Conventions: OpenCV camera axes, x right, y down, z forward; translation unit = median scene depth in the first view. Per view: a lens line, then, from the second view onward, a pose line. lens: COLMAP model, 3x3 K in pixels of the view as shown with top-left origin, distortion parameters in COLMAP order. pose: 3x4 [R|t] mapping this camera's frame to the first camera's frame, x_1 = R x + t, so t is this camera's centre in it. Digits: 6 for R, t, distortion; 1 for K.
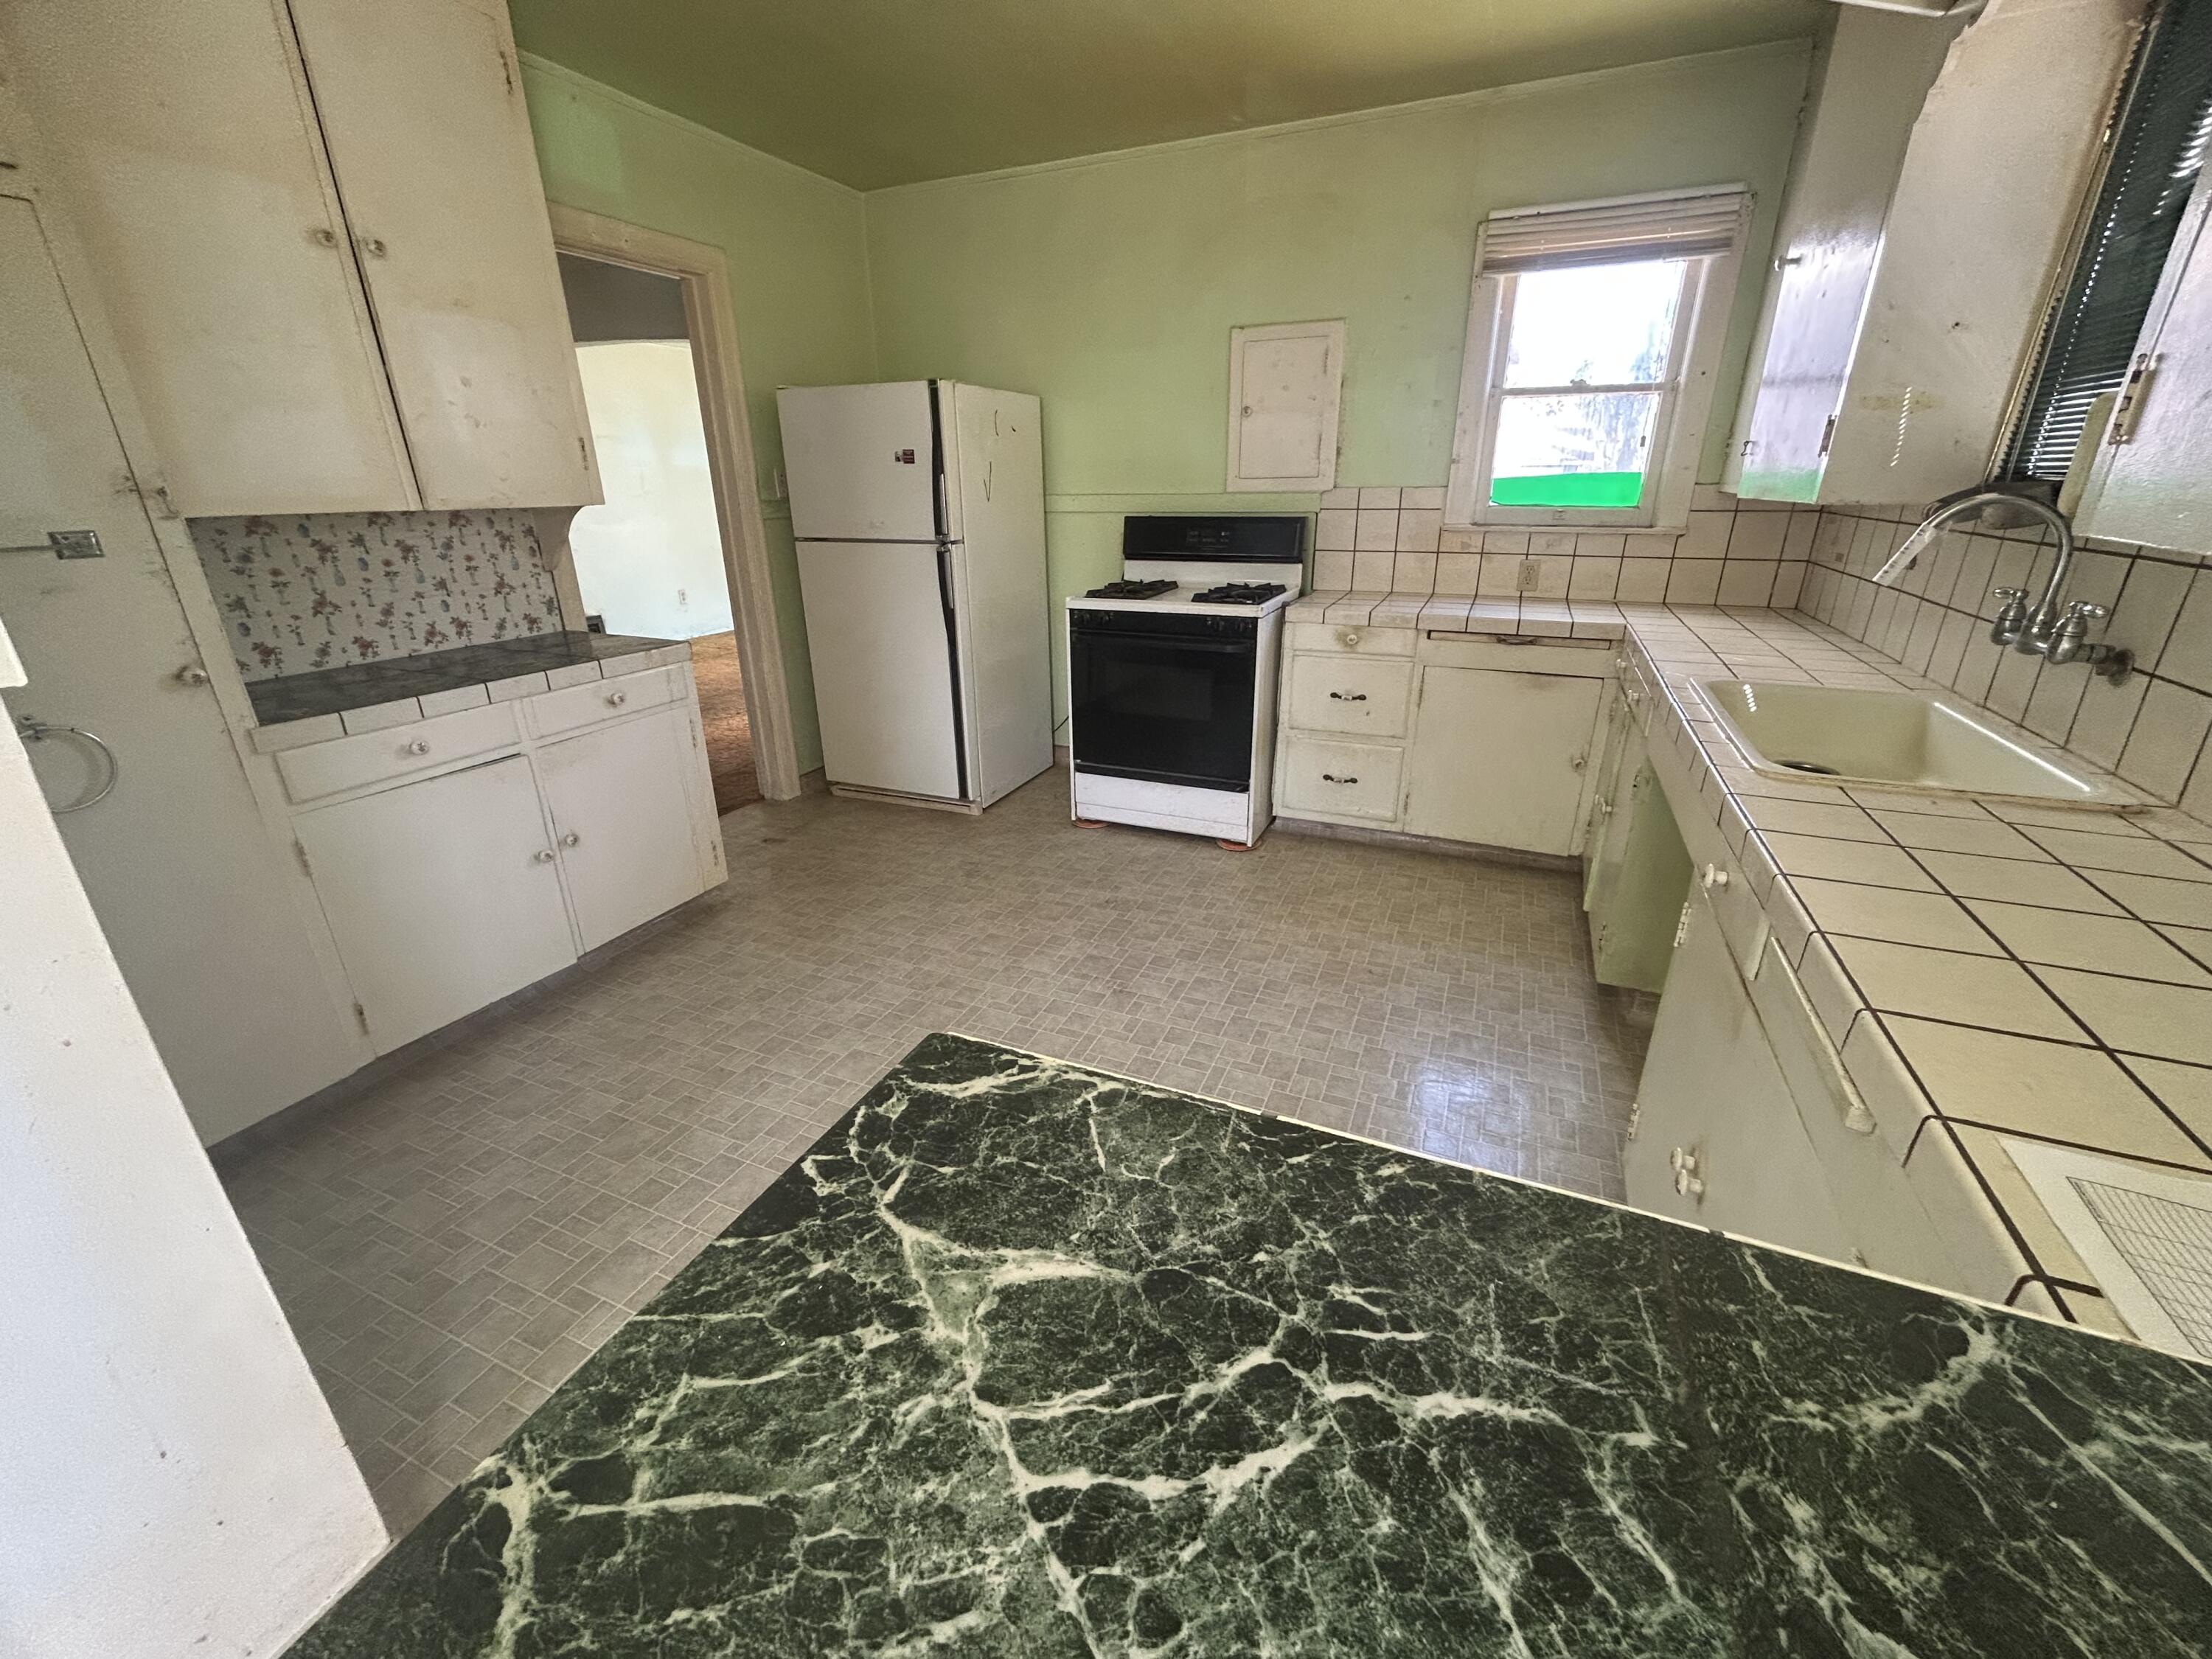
lens RADIAL K [[898.7, 0, 1104.7], [0, 898.7, 826.3], [0, 0, 1]] dist [0.000896, -0.000069]
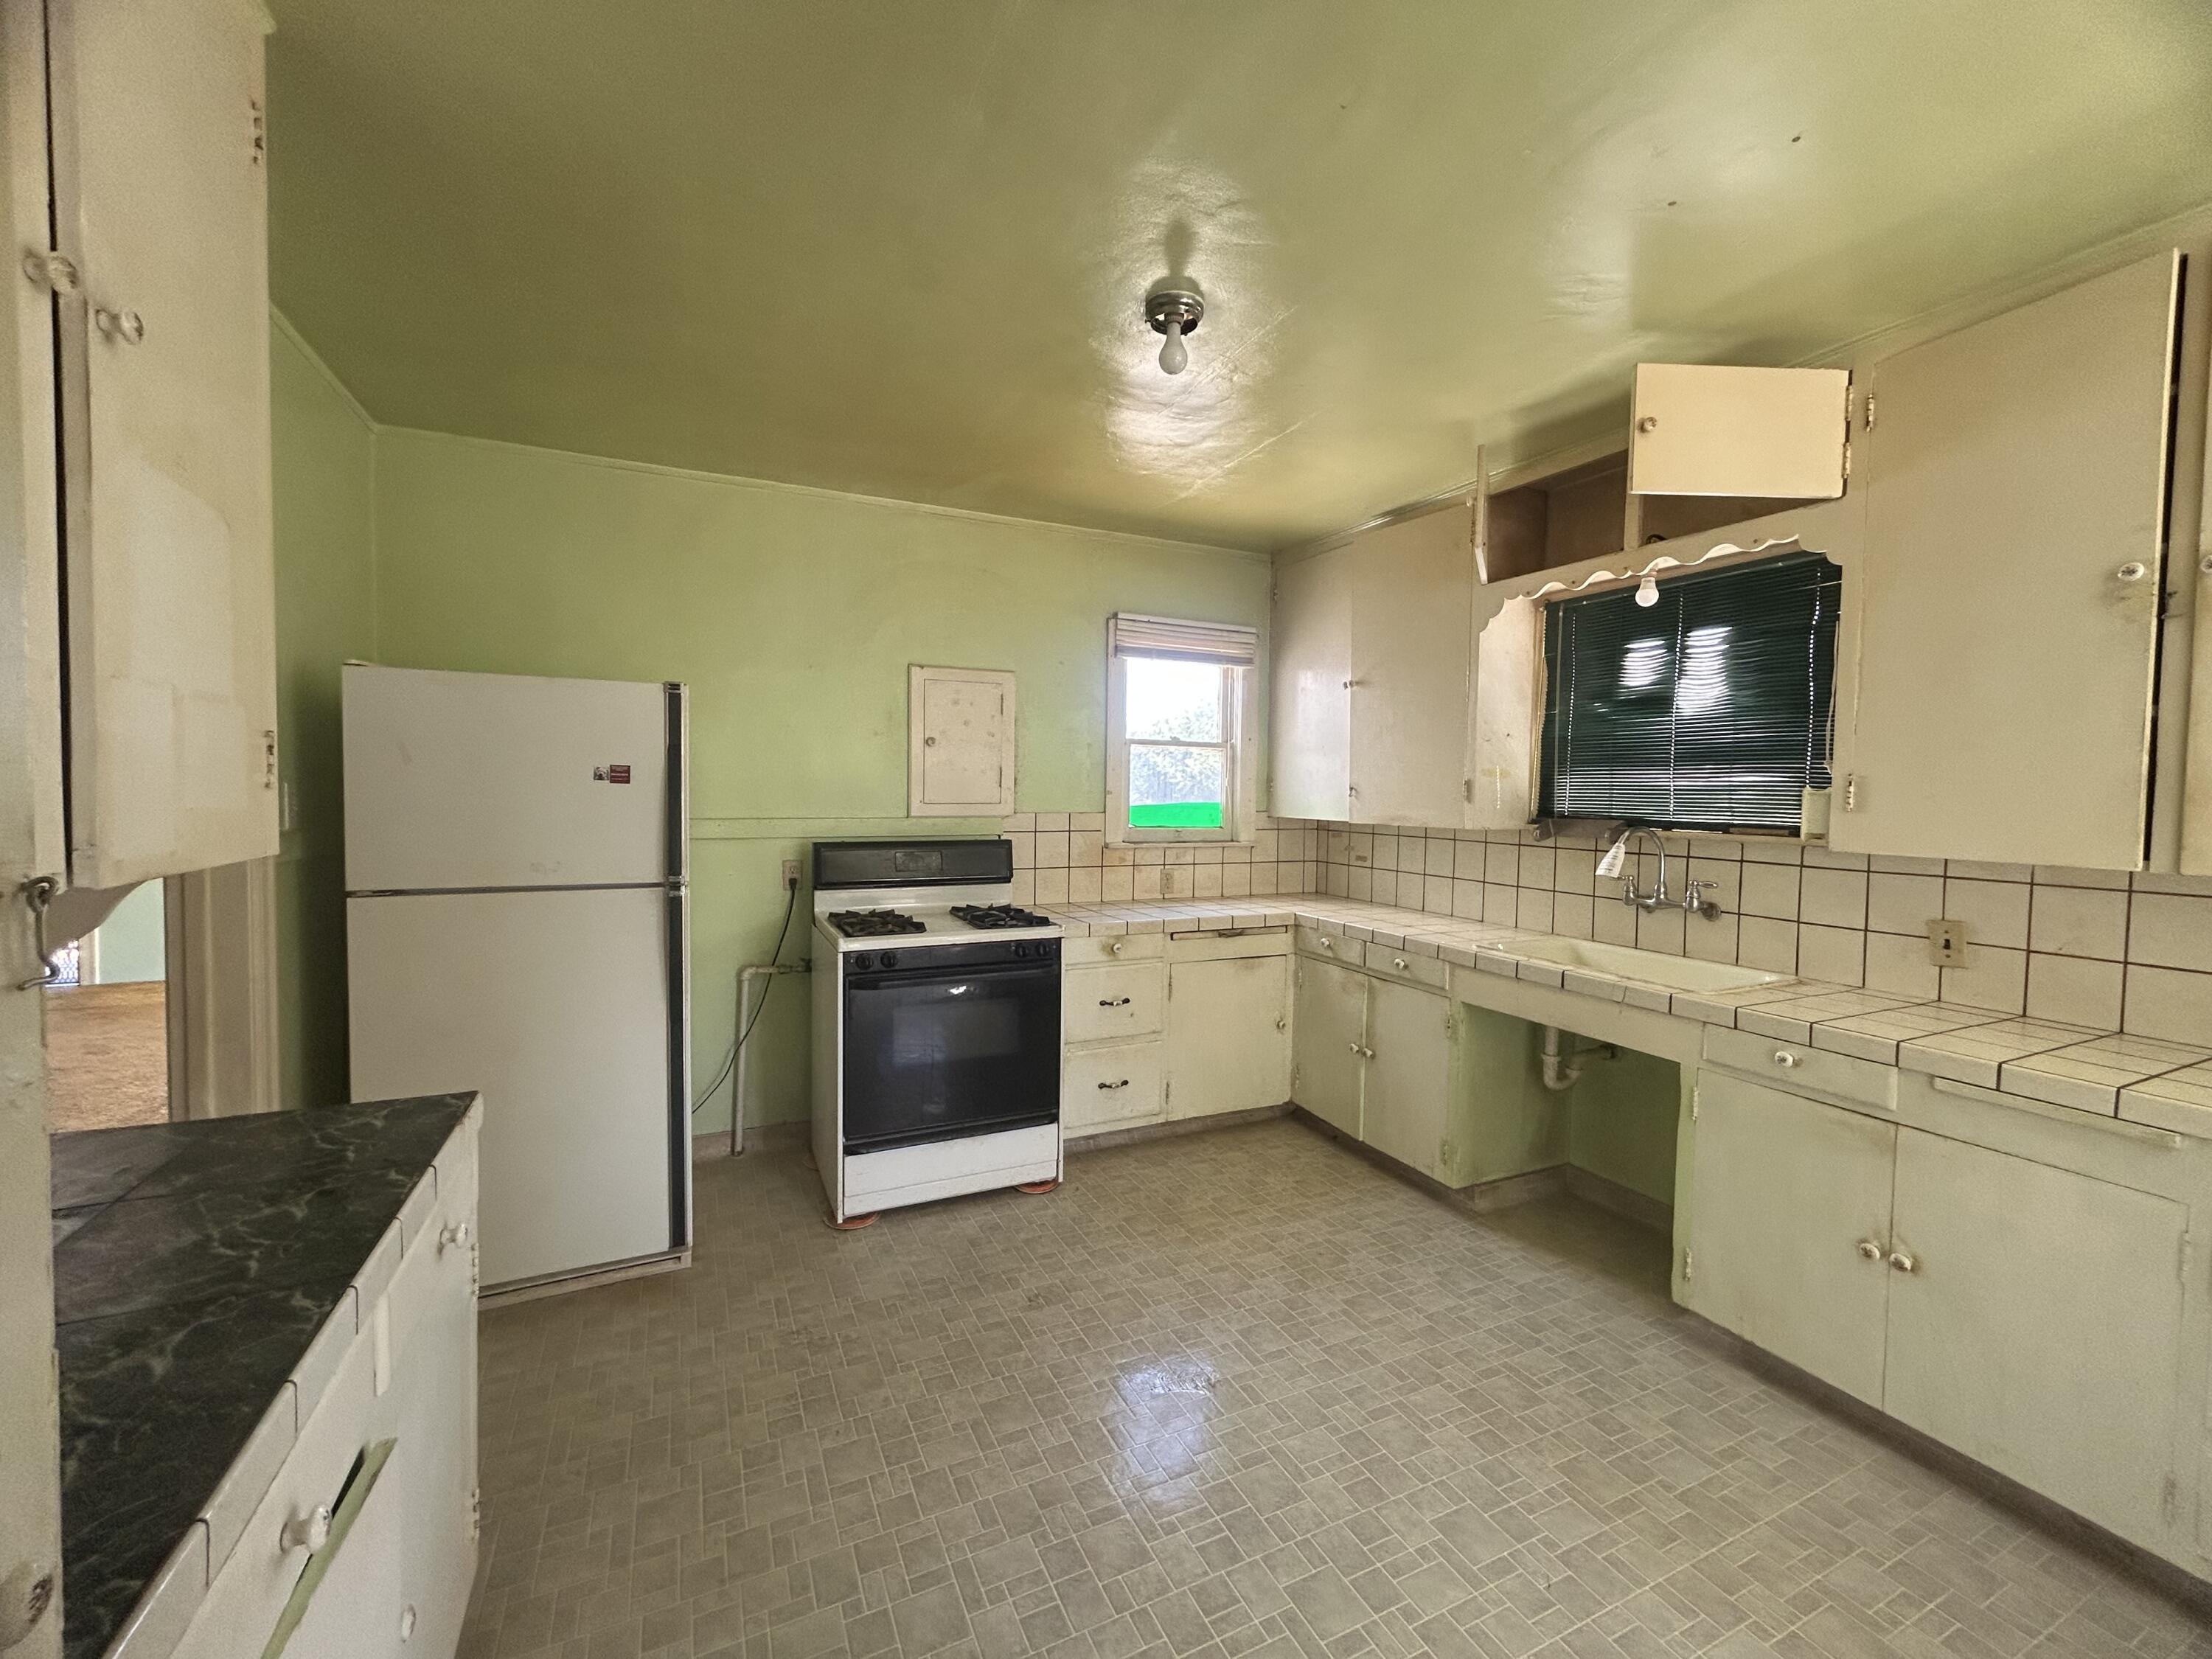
lens RADIAL K [[898.7, 0, 1103.7], [0, 898.7, 828.2], [0, 0, 1]] dist [0.000896, -0.000069]
pose [[0.655881, -0.013838, 0.754737, -0.515253], [0.255937, 0.944687, -0.205093, -0.123259], [-0.710152, 0.327682, 0.623144, 0.289340]]
